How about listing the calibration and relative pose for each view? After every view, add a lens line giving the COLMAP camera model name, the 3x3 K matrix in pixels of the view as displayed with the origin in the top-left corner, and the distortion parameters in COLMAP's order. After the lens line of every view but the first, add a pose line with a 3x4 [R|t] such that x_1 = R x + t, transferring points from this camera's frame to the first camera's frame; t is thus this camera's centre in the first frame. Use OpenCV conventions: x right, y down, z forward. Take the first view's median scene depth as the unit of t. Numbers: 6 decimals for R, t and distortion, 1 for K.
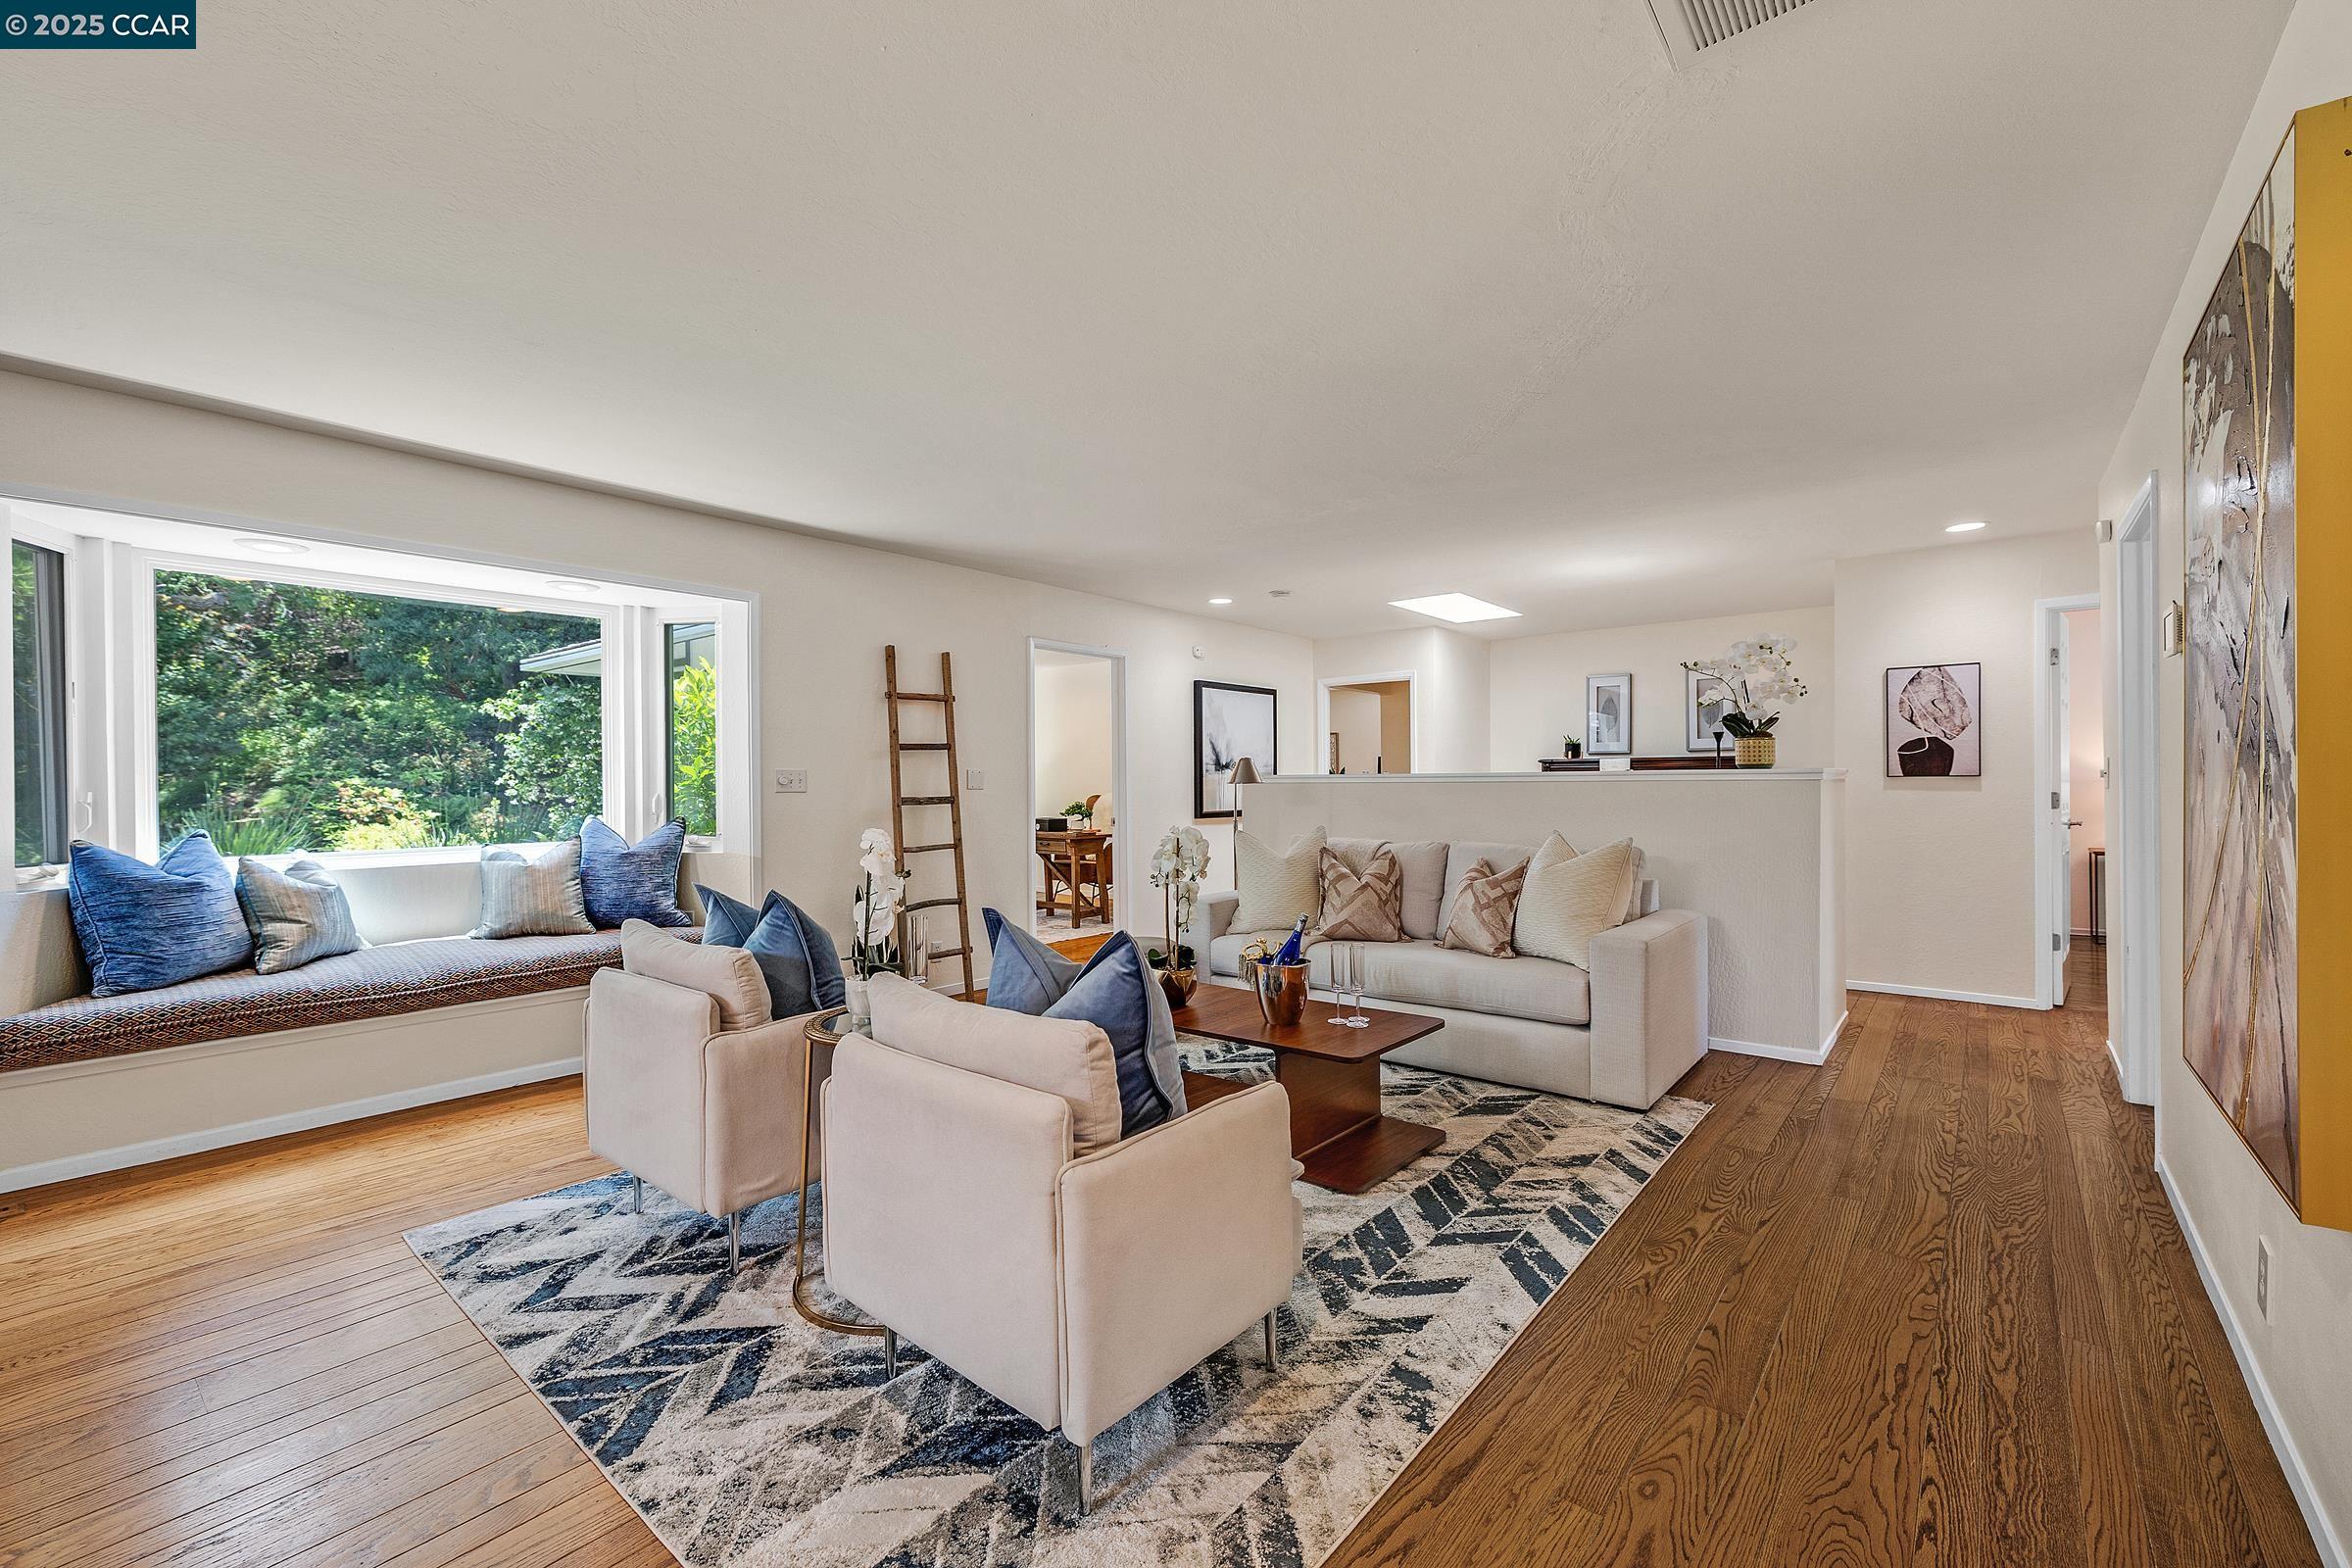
lens RADIAL K [[980.3, 0, 1173.6], [0, 980.3, 789.4], [0, 0, 1]] dist [-0.003945, 0.001620]
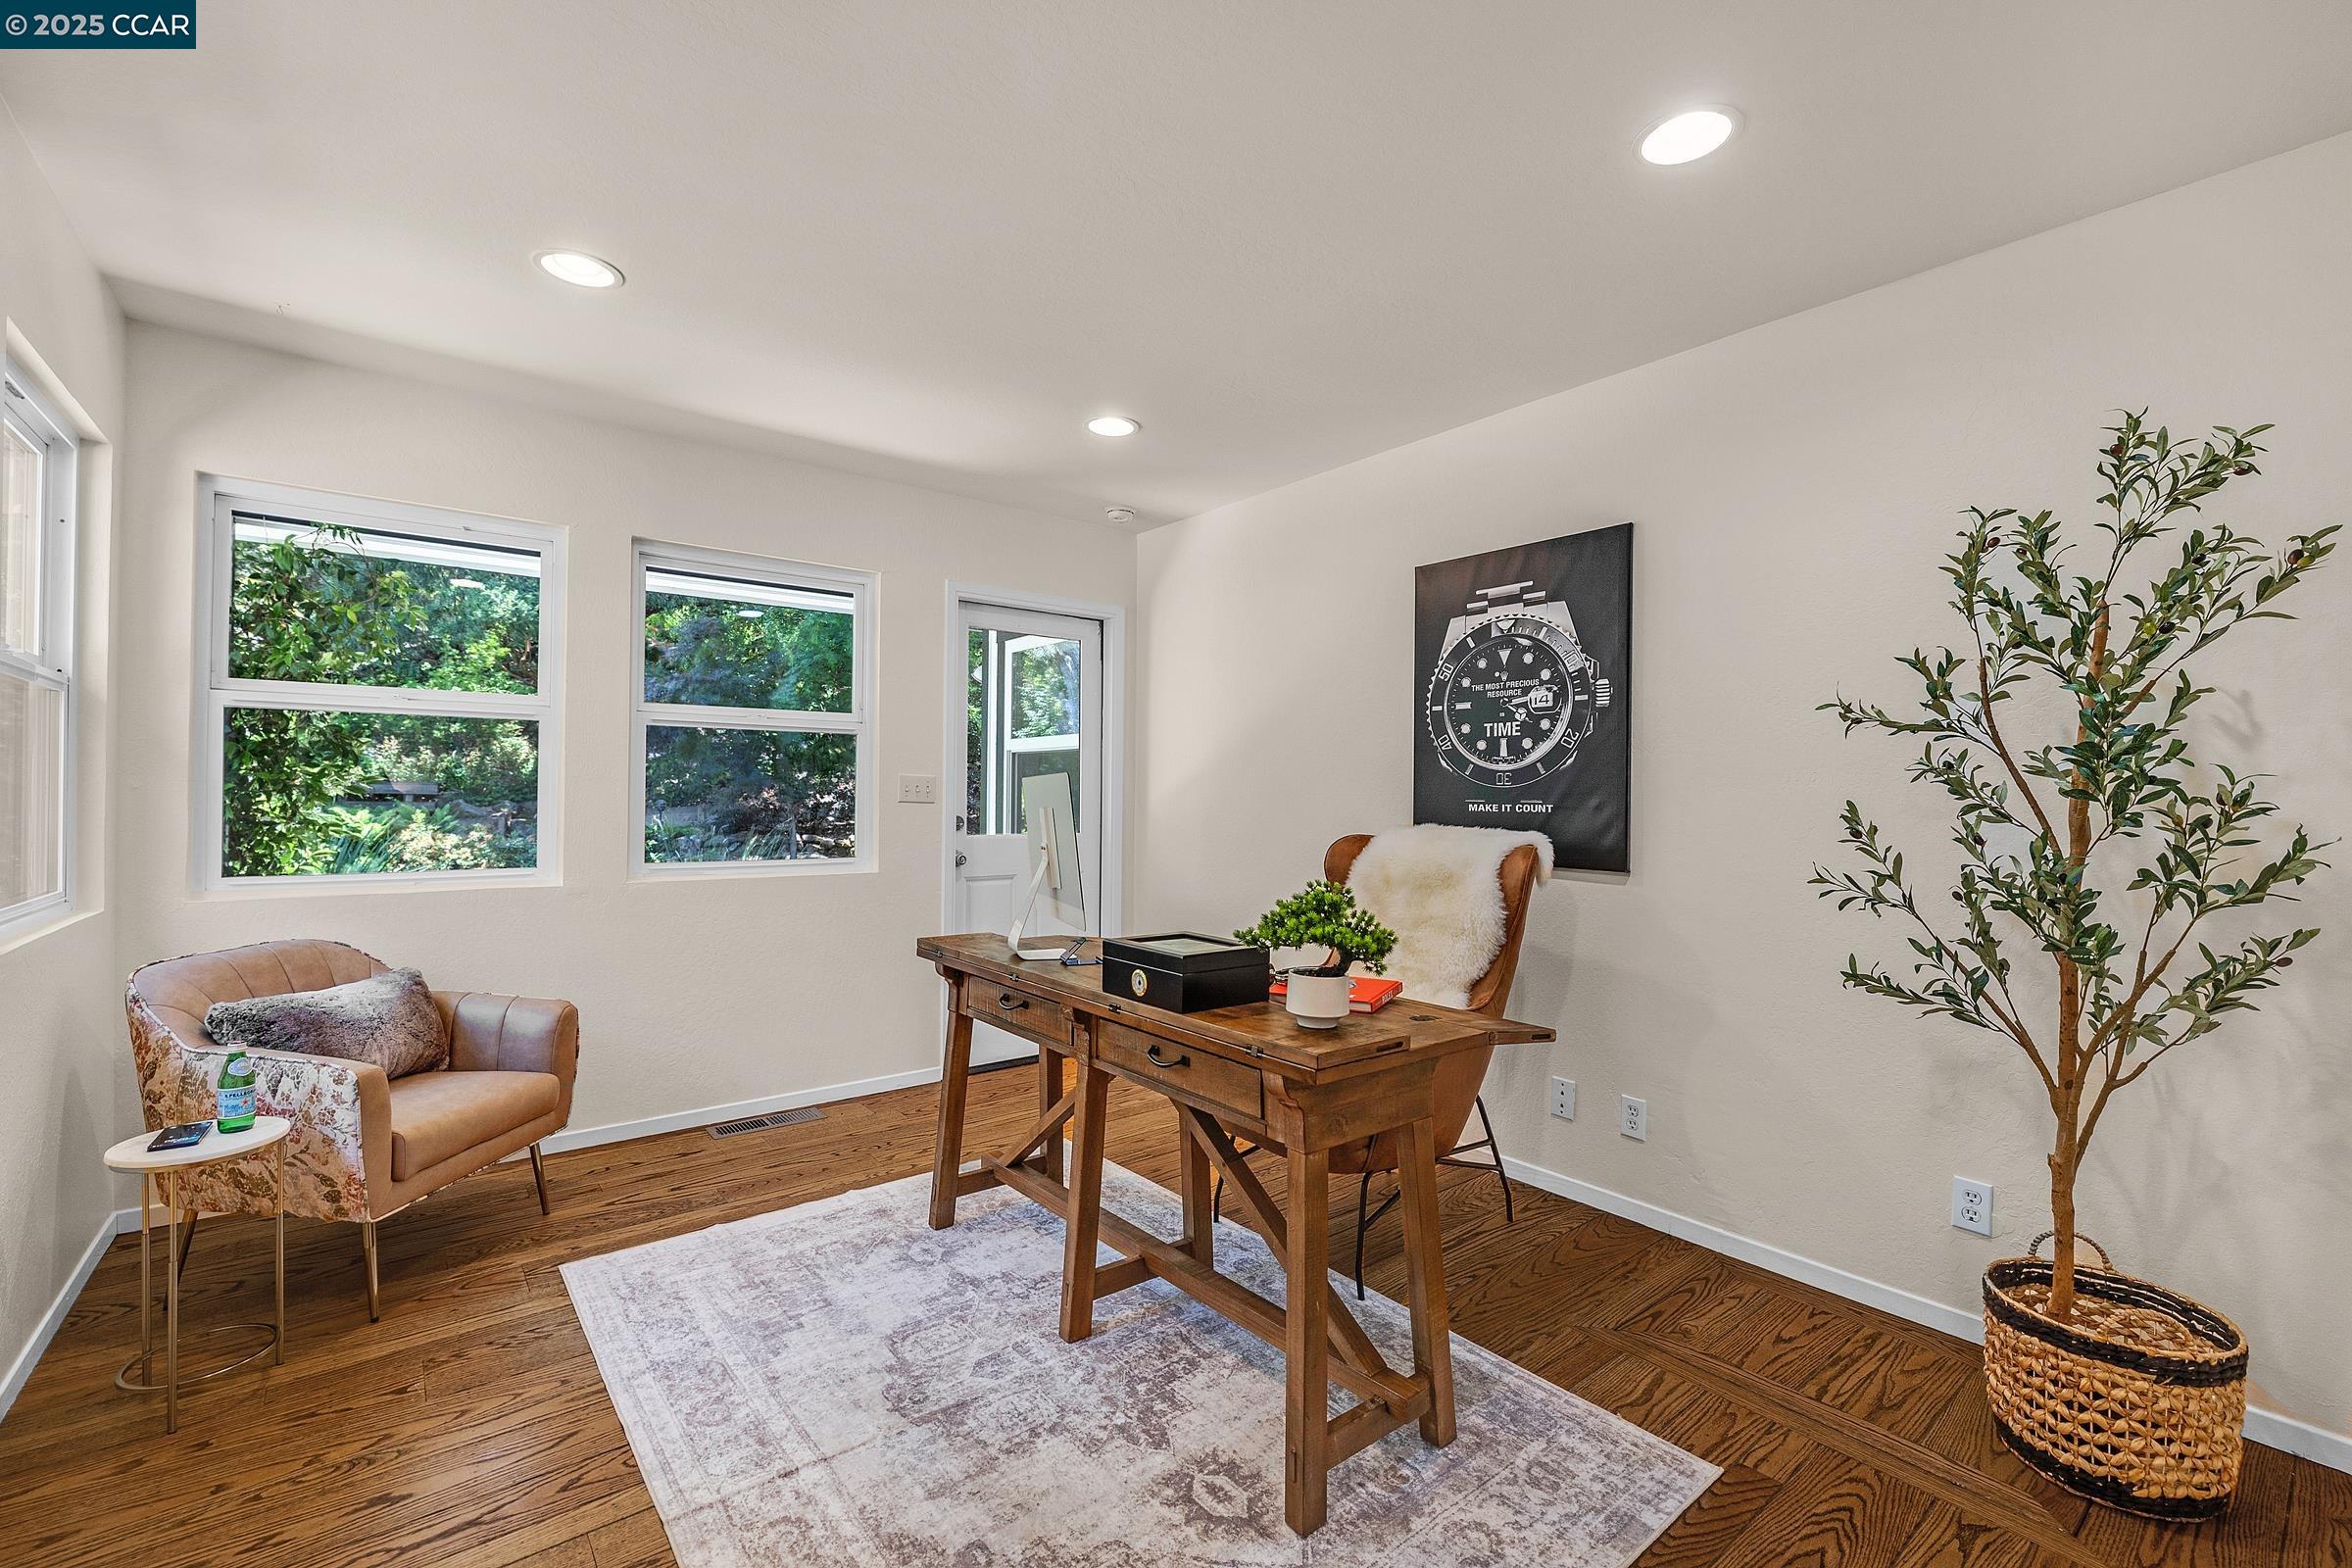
lens RADIAL K [[980.3, 0, 1163.9], [0, 980.3, 790.6], [0, 0, 1]] dist [-0.003945, 0.001620]
pose [[0.980223, 0.017300, -0.197136, -0.256591], [-0.020555, 0.999684, -0.014474, -0.007186], [0.196824, 0.018240, 0.980269, 2.238943]]
